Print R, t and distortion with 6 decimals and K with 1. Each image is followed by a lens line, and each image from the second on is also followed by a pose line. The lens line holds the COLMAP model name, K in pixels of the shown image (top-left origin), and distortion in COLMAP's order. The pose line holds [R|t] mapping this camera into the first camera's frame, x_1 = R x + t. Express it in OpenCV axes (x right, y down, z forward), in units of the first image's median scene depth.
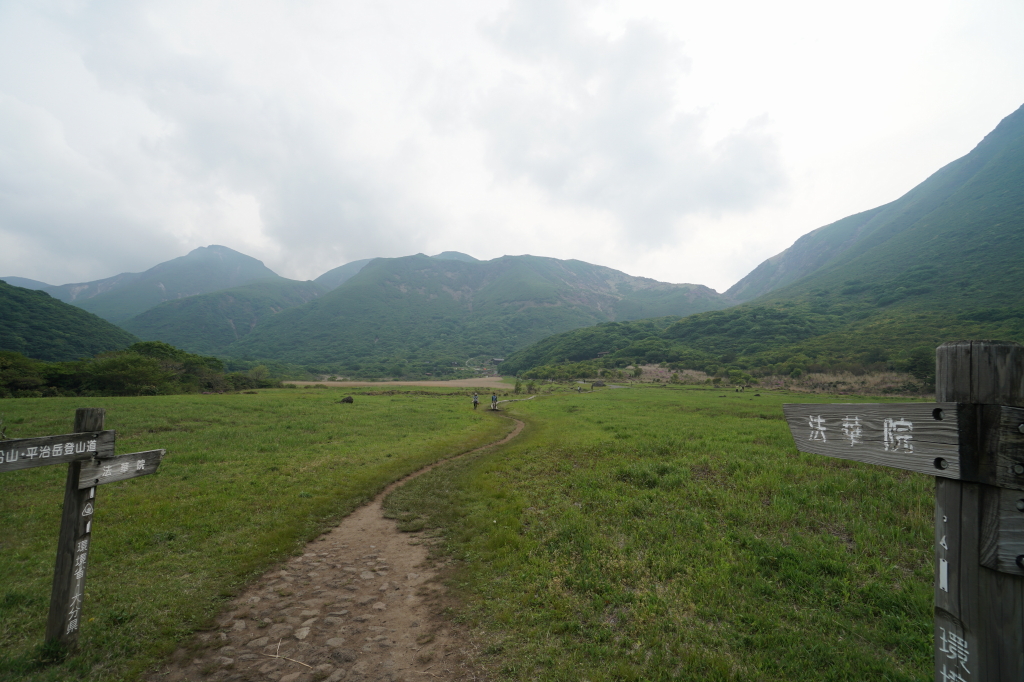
lens RADIAL K [[456.9, 0, 517.0], [0, 456.9, 343.7], [0, 0, 1]] dist [-0.019550, 0.000982]
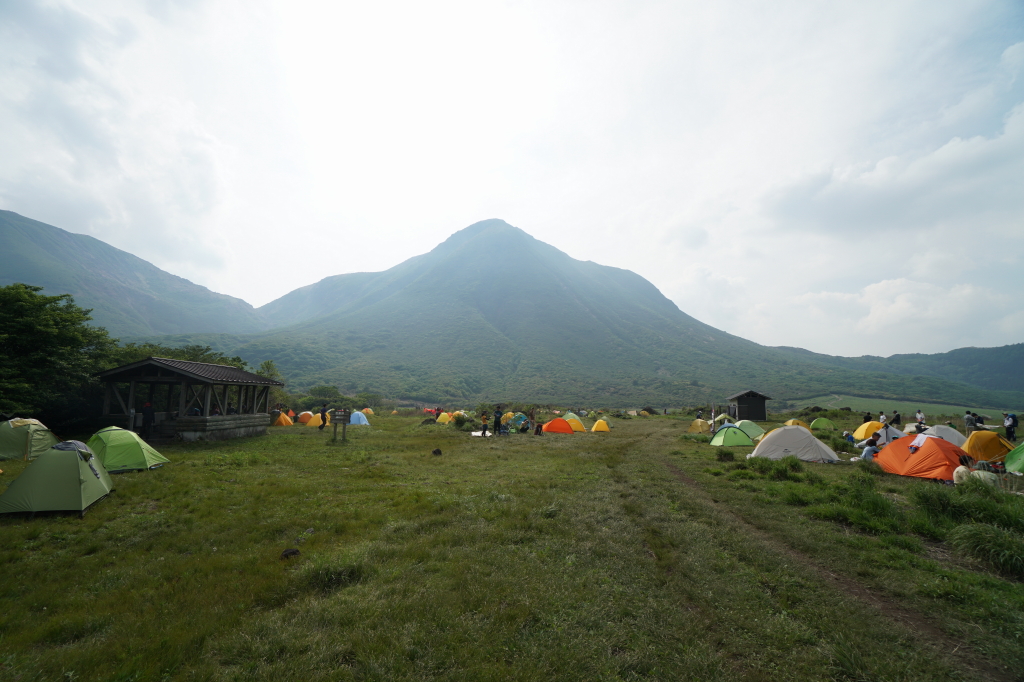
lens RADIAL K [[456.9, 0, 519.9], [0, 456.9, 334.2], [0, 0, 1]] dist [-0.019550, 0.000982]
pose [[0.538268, 0.132196, 0.832341, -0.191795], [-0.115117, 0.989897, -0.082775, -0.037321], [-0.834875, -0.051262, 0.548048, -0.260790]]
